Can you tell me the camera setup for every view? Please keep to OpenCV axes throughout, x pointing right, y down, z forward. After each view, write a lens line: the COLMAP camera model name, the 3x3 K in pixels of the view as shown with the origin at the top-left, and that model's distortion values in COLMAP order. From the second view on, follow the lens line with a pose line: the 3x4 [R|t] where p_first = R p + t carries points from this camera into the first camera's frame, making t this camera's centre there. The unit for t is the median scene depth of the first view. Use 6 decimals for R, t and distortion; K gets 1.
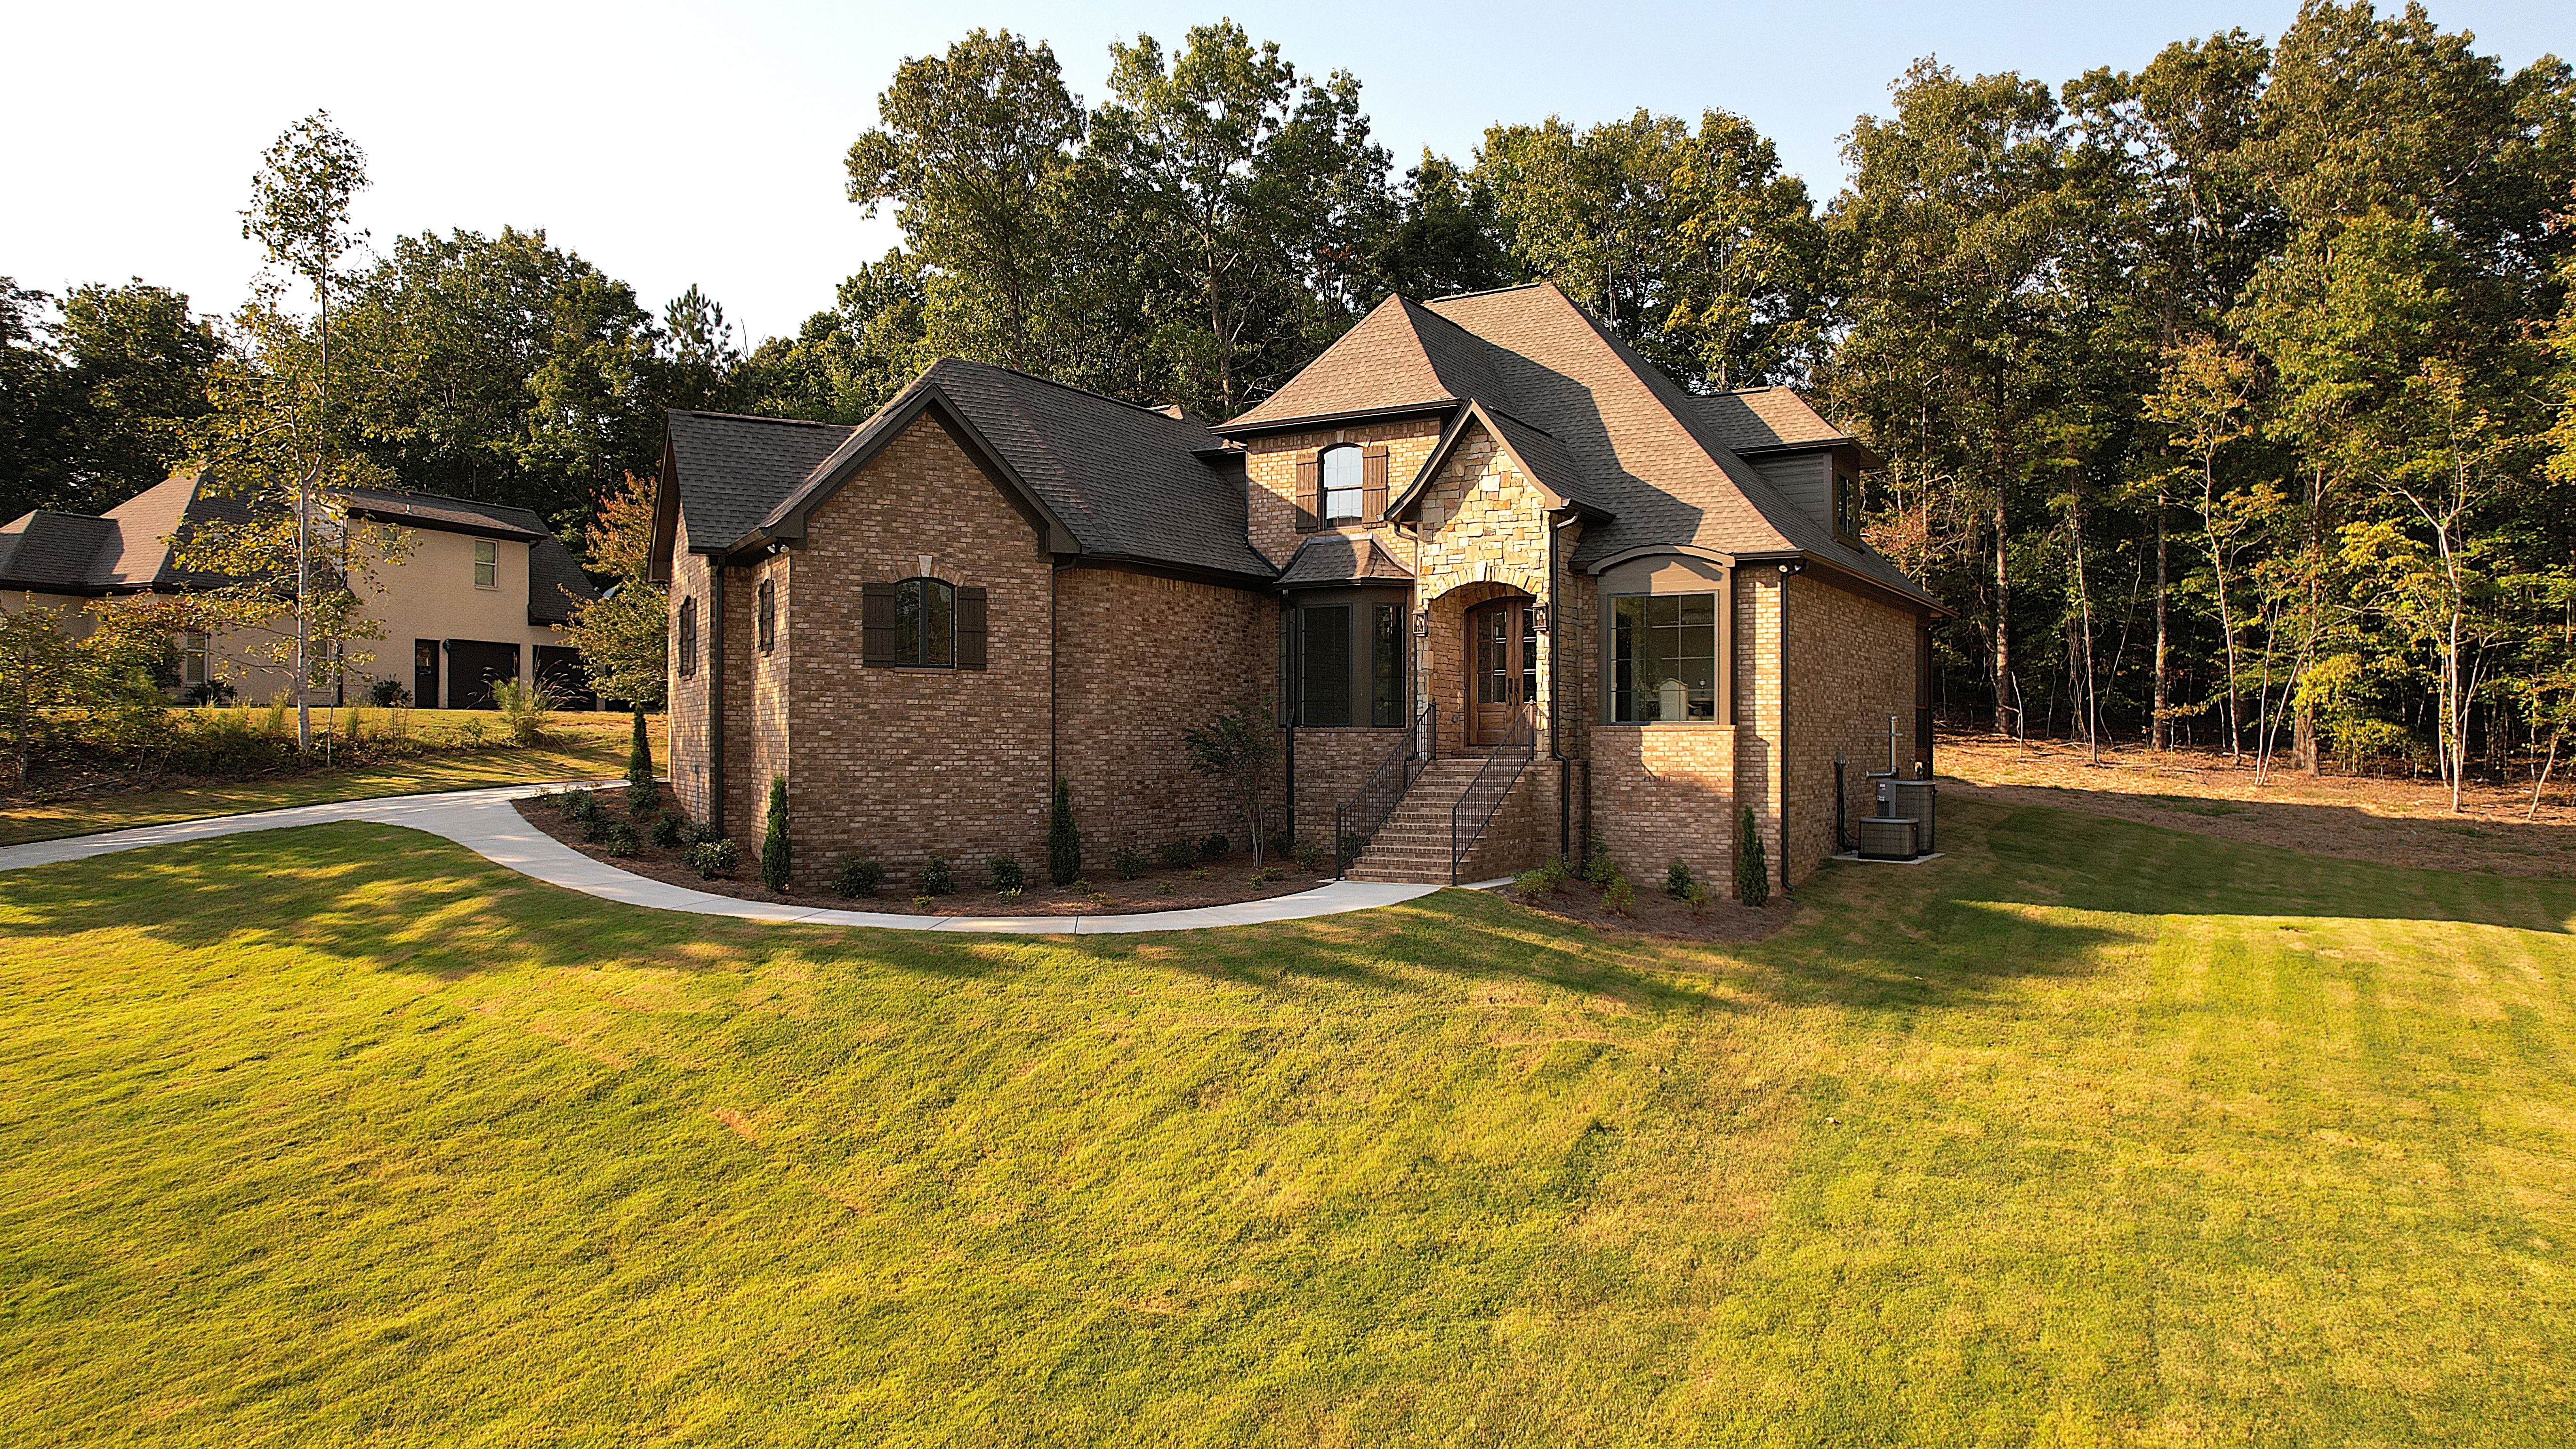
lens RADIAL K [[1639.2, 0, 1293.7], [0, 1639.2, 725.7], [0, 0, 1]] dist [-0.052566, 0.029953]
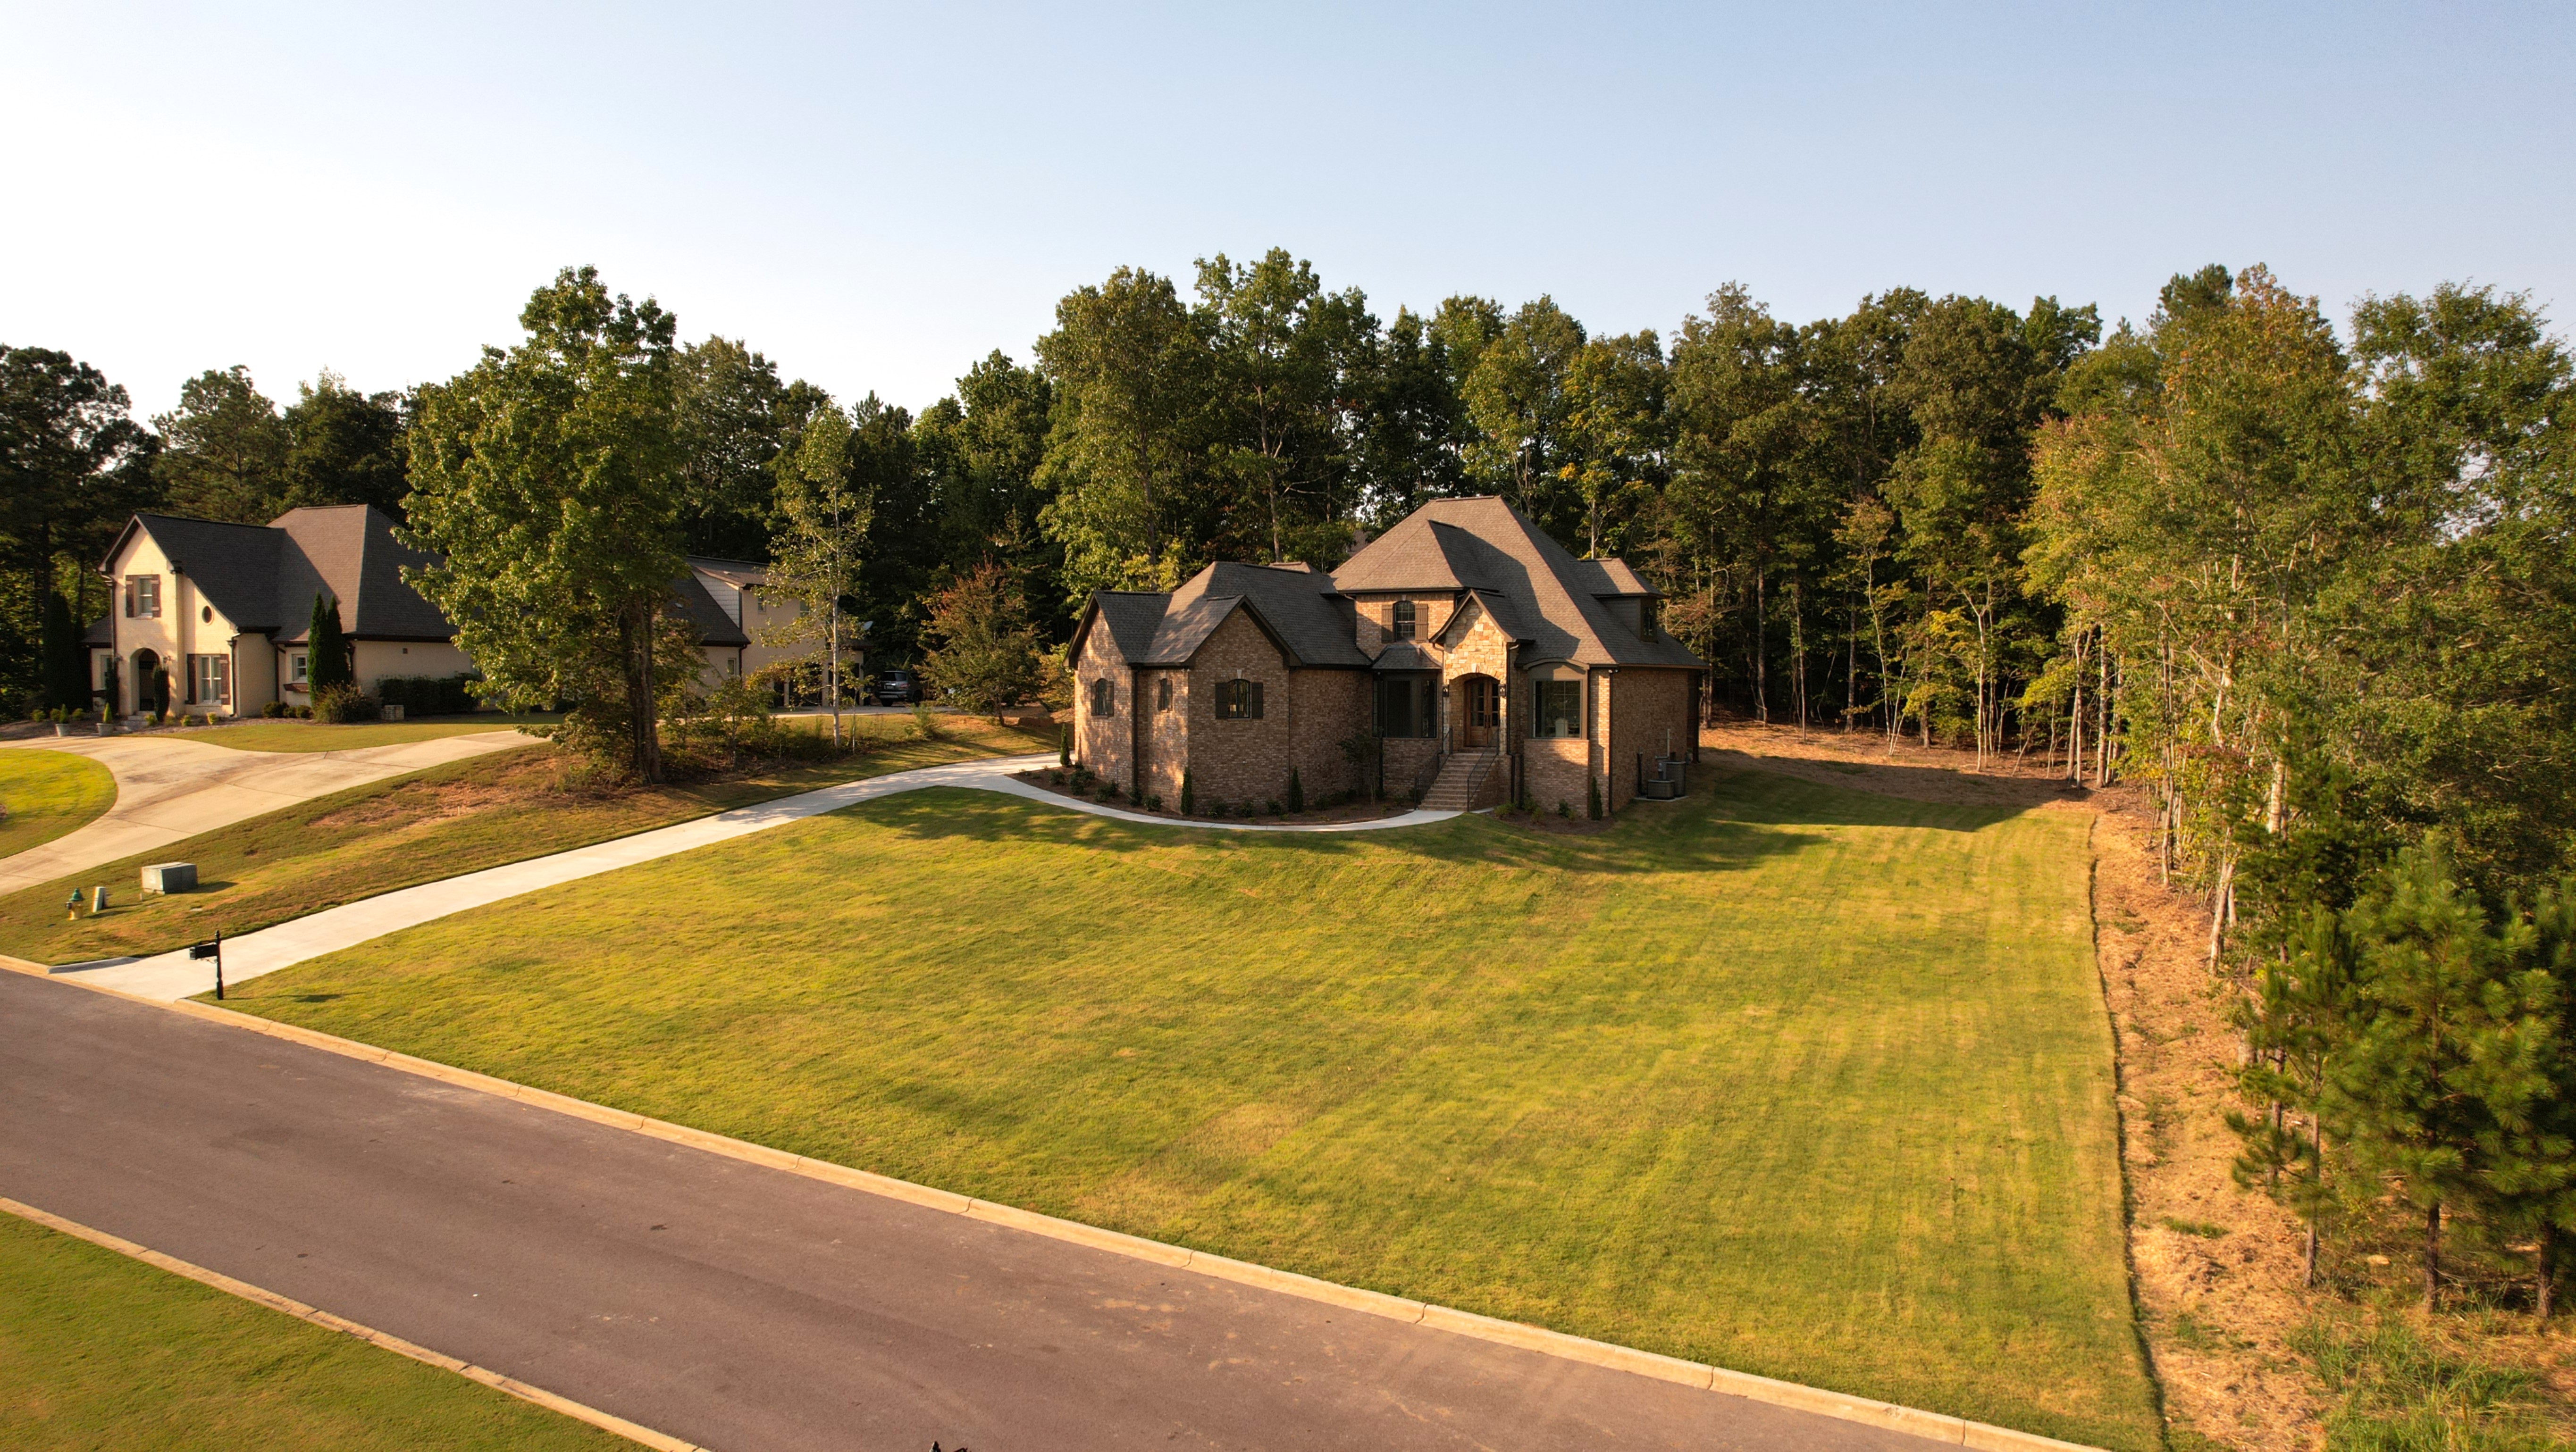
lens RADIAL K [[1639.0, 0, 1293.7], [0, 1639.0, 727.2], [0, 0, 1]] dist [-0.052566, 0.029953]
pose [[0.997842, -0.003177, 0.065577, -0.266640], [0.000533, 0.999188, 0.040289, -0.102964], [-0.065651, -0.040167, 0.997034, -1.149764]]
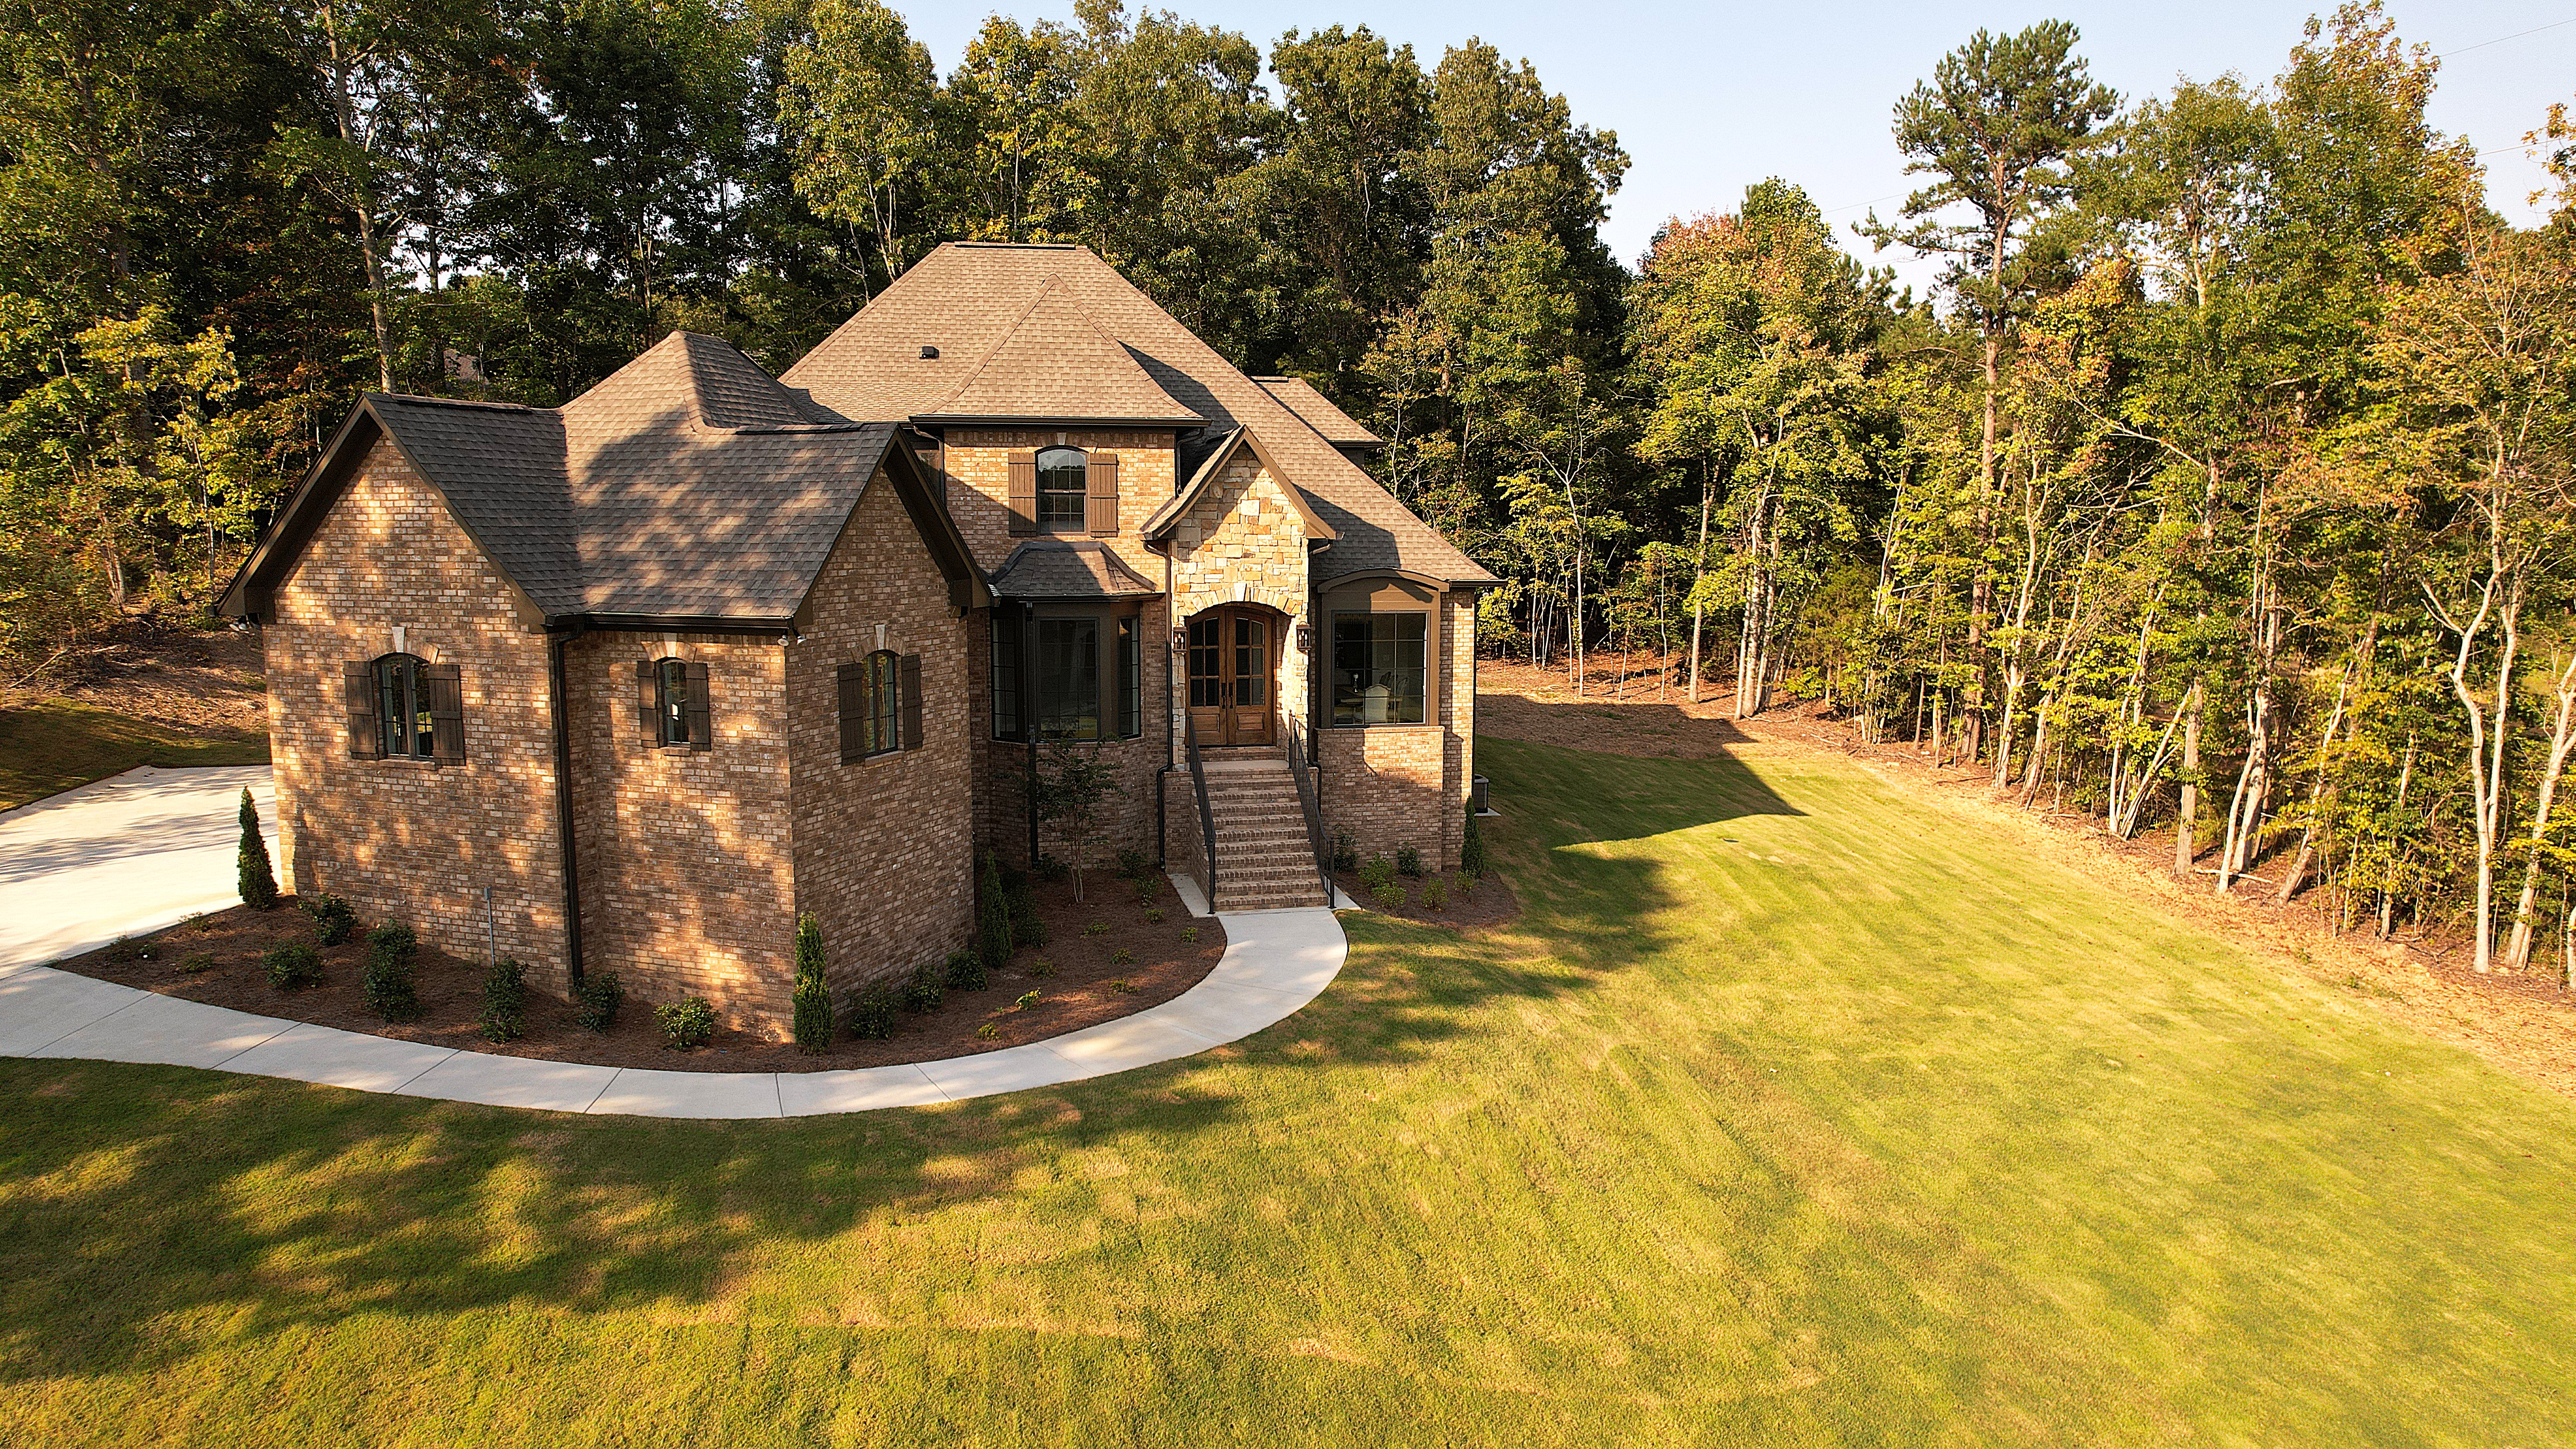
lens RADIAL K [[1639.2, 0, 1293.7], [0, 1639.2, 725.7], [0, 0, 1]] dist [-0.052566, 0.029953]
pose [[0.731948, -0.083944, 0.676170, -0.576439], [-0.009567, 0.991018, 0.133387, -0.149208], [-0.681293, -0.104101, 0.724571, 0.205779]]
